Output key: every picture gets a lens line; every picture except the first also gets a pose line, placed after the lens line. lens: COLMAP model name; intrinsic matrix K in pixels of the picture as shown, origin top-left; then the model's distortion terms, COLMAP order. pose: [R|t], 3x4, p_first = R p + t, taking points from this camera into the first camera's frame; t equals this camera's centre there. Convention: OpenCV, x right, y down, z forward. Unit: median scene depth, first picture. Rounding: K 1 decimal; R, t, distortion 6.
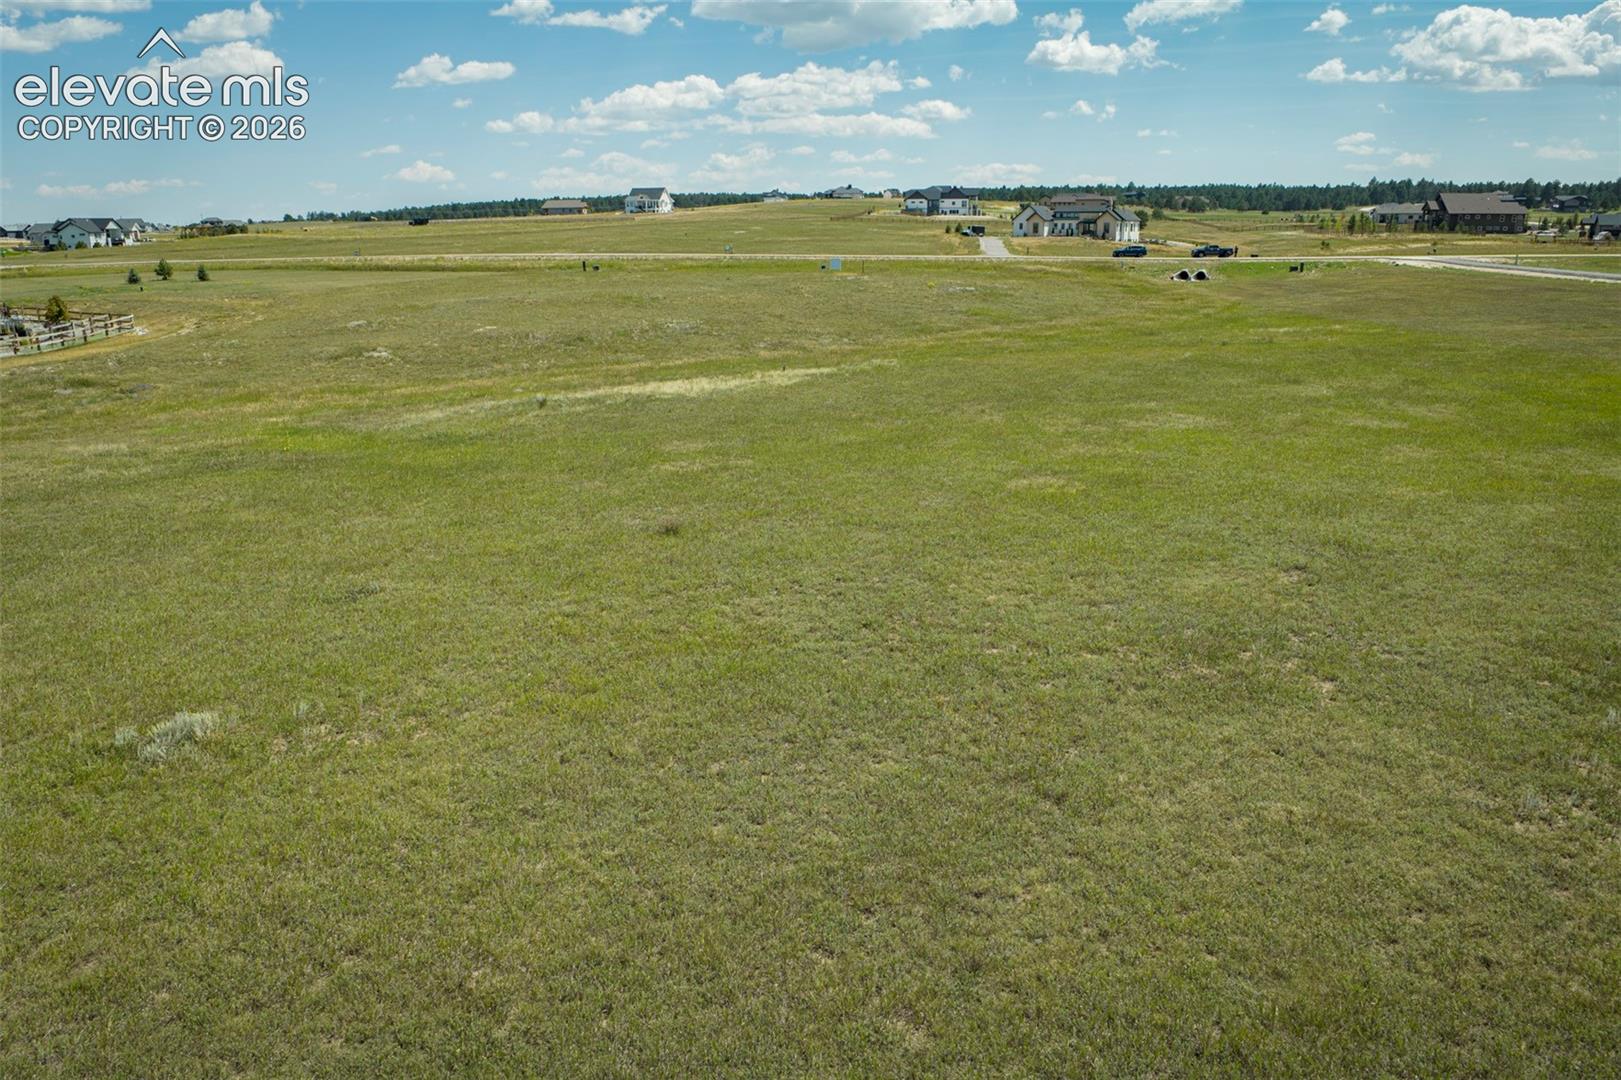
lens RADIAL K [[1117.4, 0, 808.7], [0, 1117.4, 531.7], [0, 0, 1]] dist [-0.047704, 0.008989]
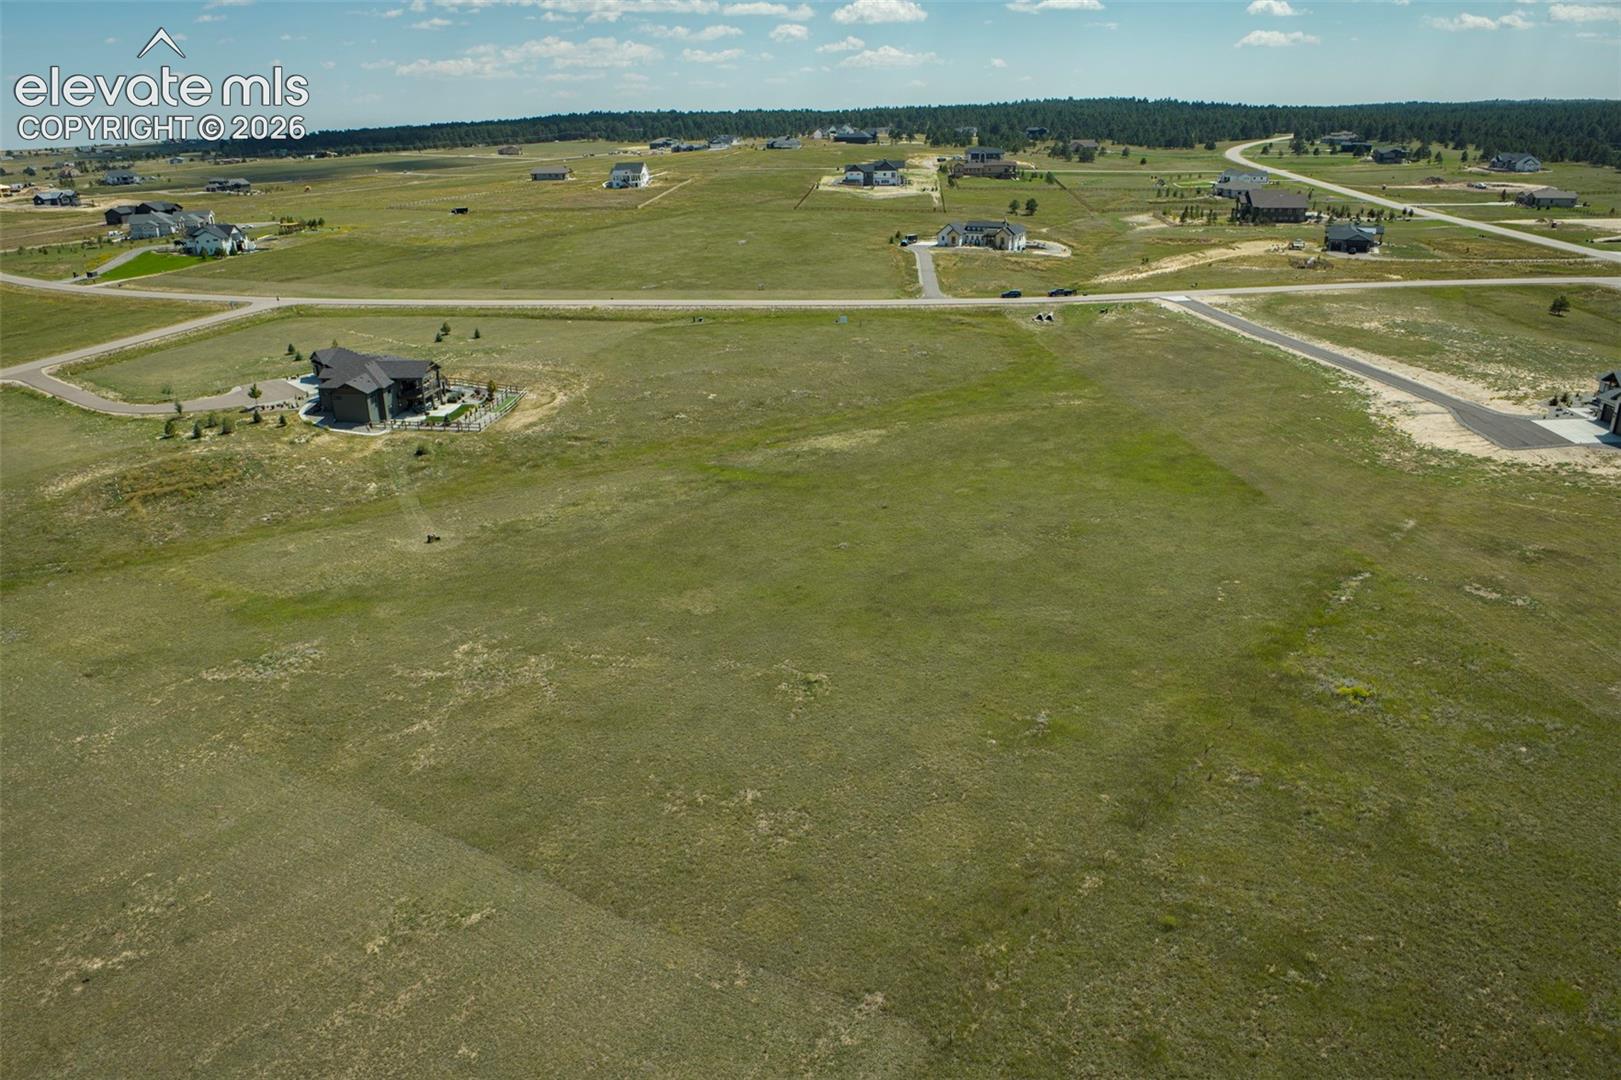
lens RADIAL K [[1117.4, 0, 808.7], [0, 1117.4, 531.7], [0, 0, 1]] dist [-0.047704, 0.008989]
pose [[0.996964, -0.036611, 0.068714, -0.094137], [0.029985, 0.995017, 0.095089, -0.043343], [-0.071852, -0.092740, 0.993094, -0.445542]]
